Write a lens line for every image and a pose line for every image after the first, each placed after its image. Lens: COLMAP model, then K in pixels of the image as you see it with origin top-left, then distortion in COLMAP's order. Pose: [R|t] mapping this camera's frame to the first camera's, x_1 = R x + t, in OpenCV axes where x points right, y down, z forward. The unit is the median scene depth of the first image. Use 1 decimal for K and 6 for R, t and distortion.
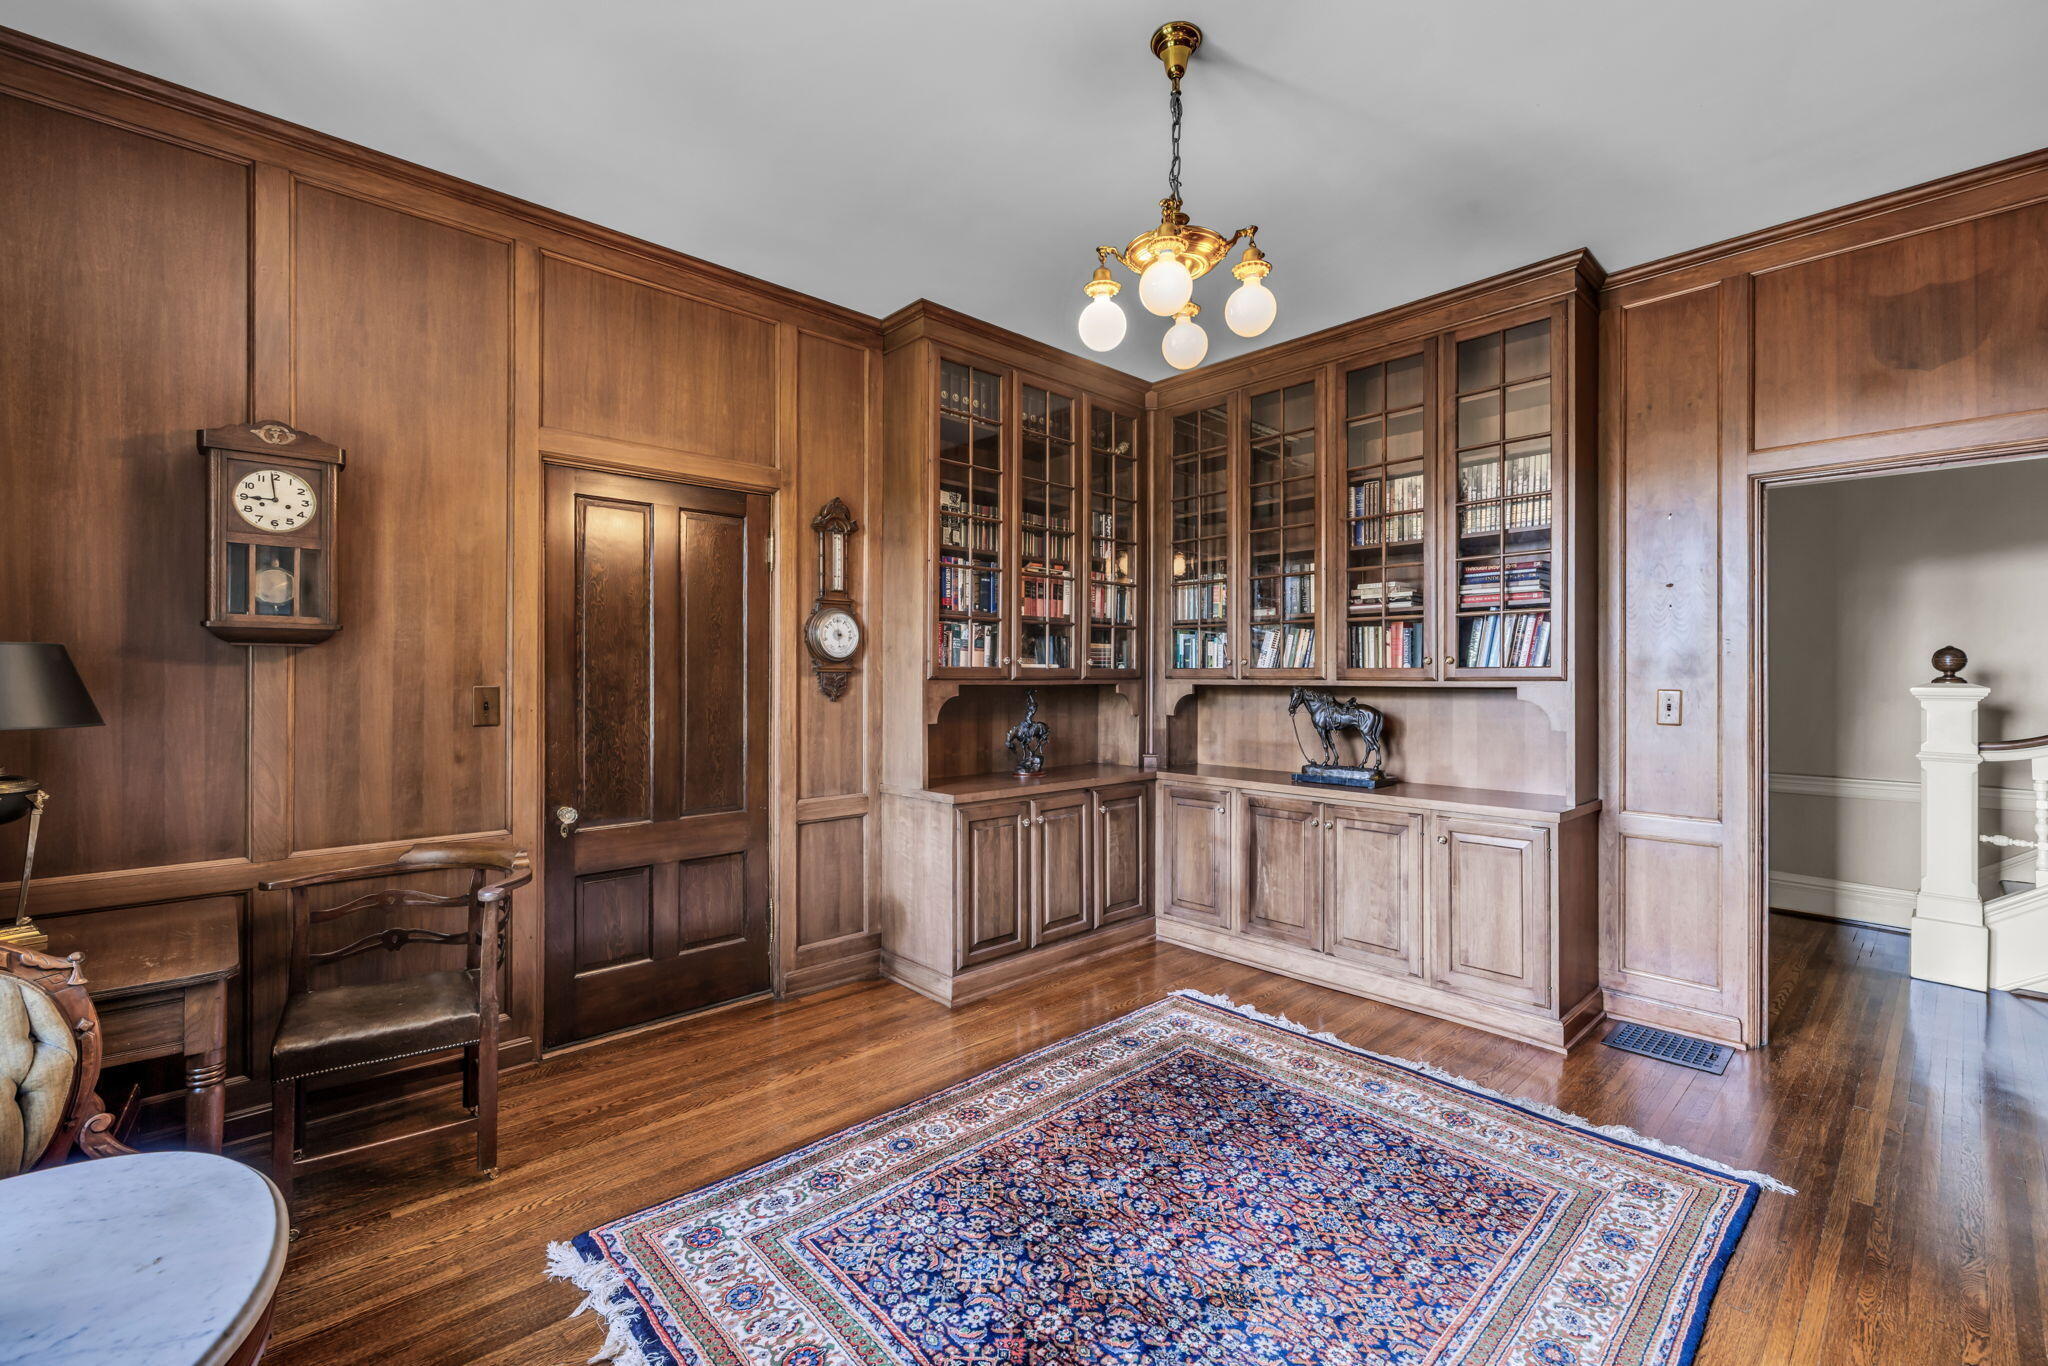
lens RADIAL K [[851.0, 0, 1018.3], [0, 851.0, 674.8], [0, 0, 1]] dist [-0.010560, -0.000187]
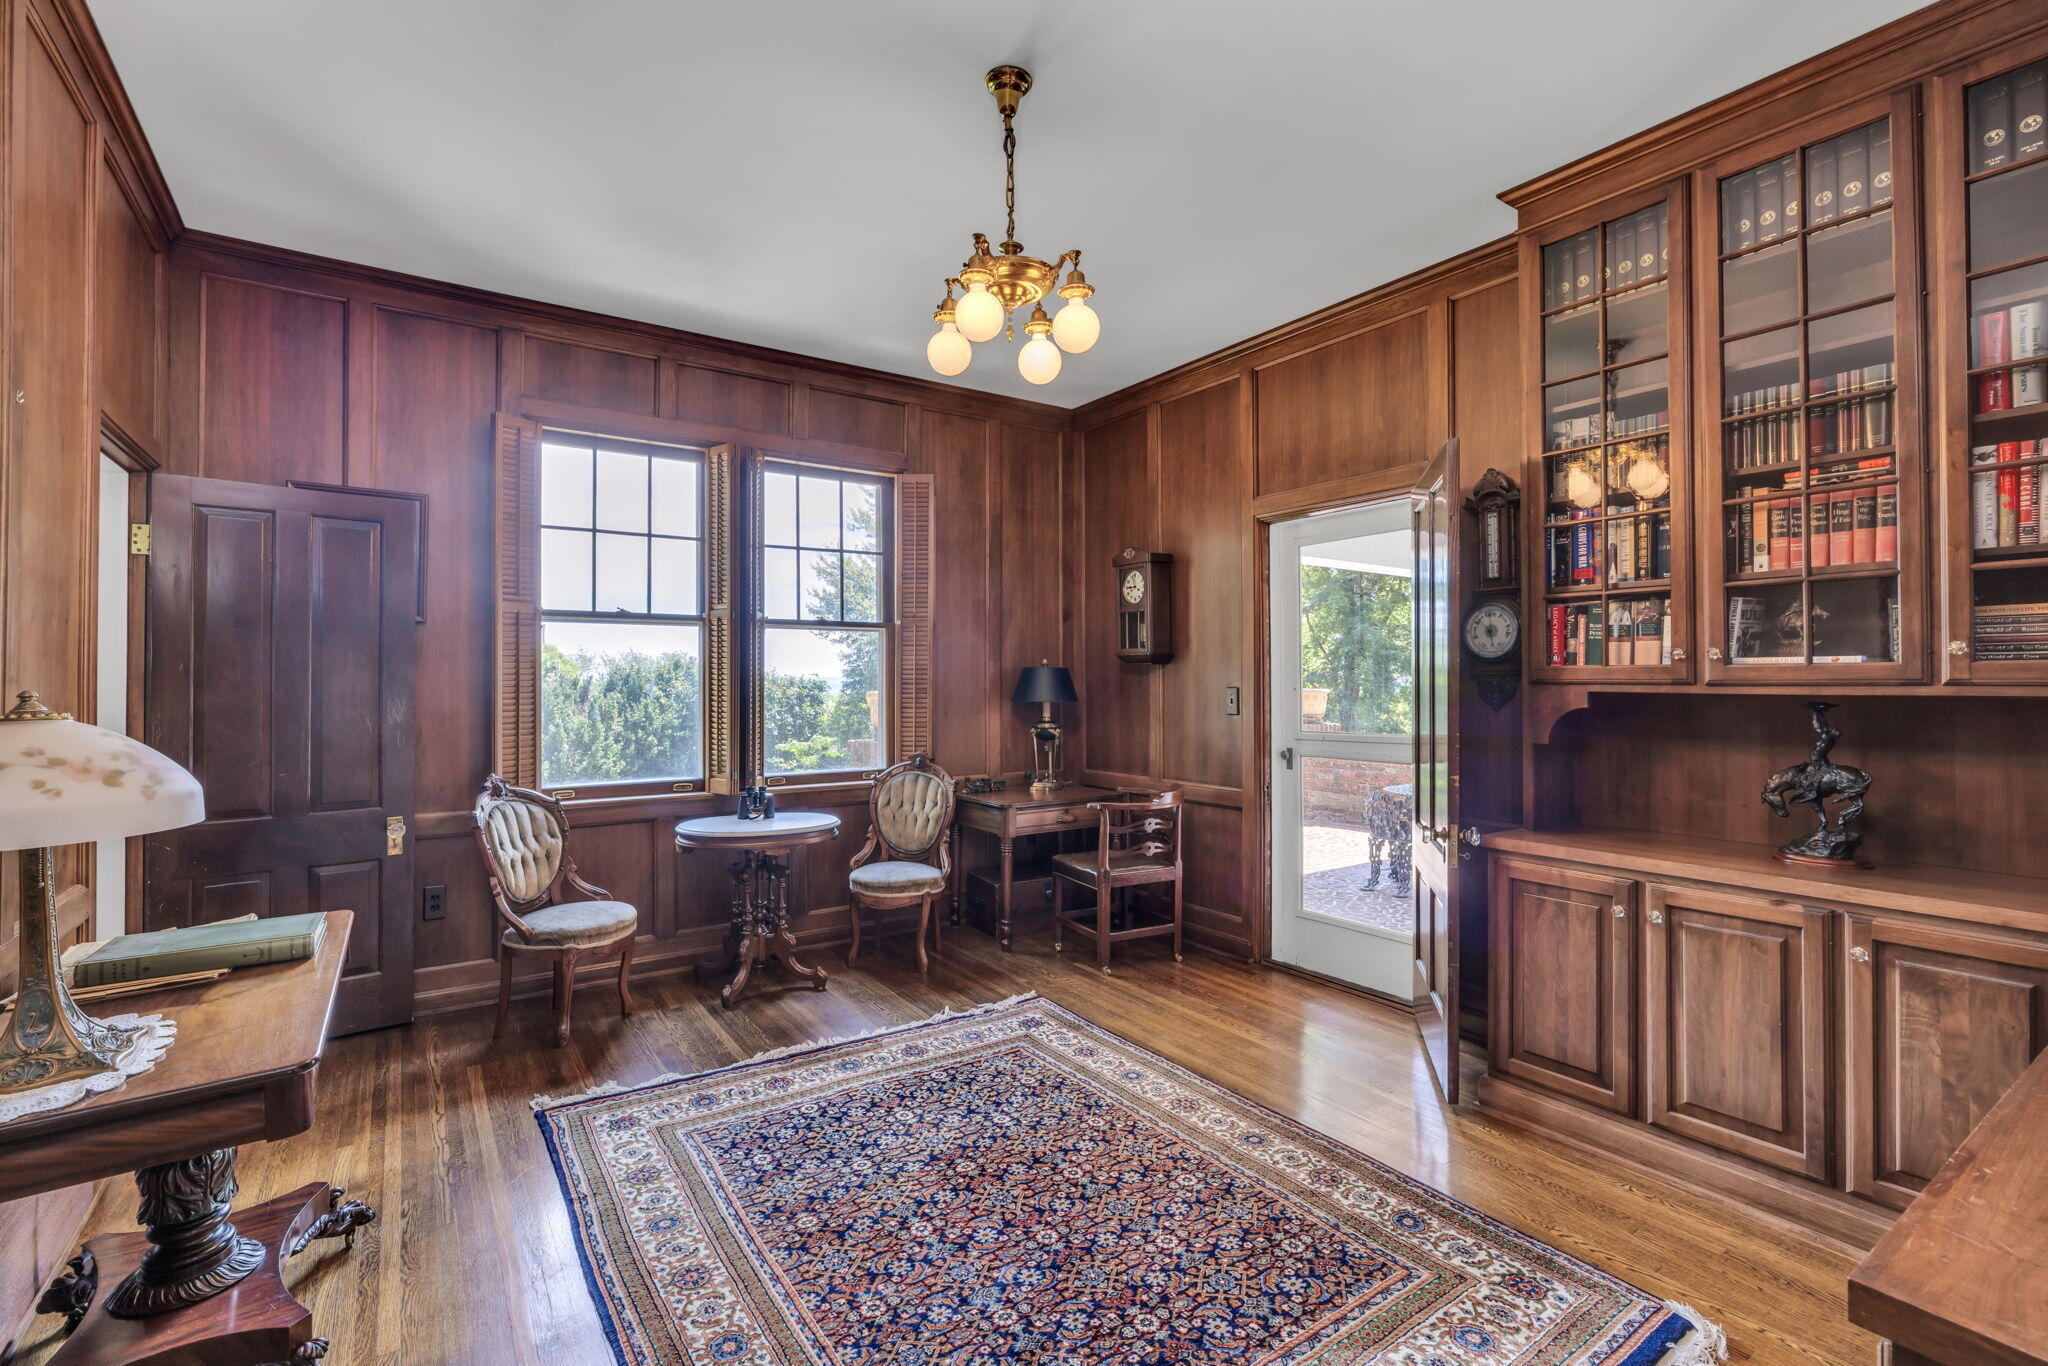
lens RADIAL K [[890.2, 0, 1024.2], [0, 890.2, 677.5], [0, 0, 1]] dist [-0.021325, -0.000211]
pose [[-0.131158, -0.005568, -0.991346, 1.089610], [0.002690, 0.999979, -0.005972, 0.005106], [0.991358, -0.003450, -0.131140, 0.991317]]
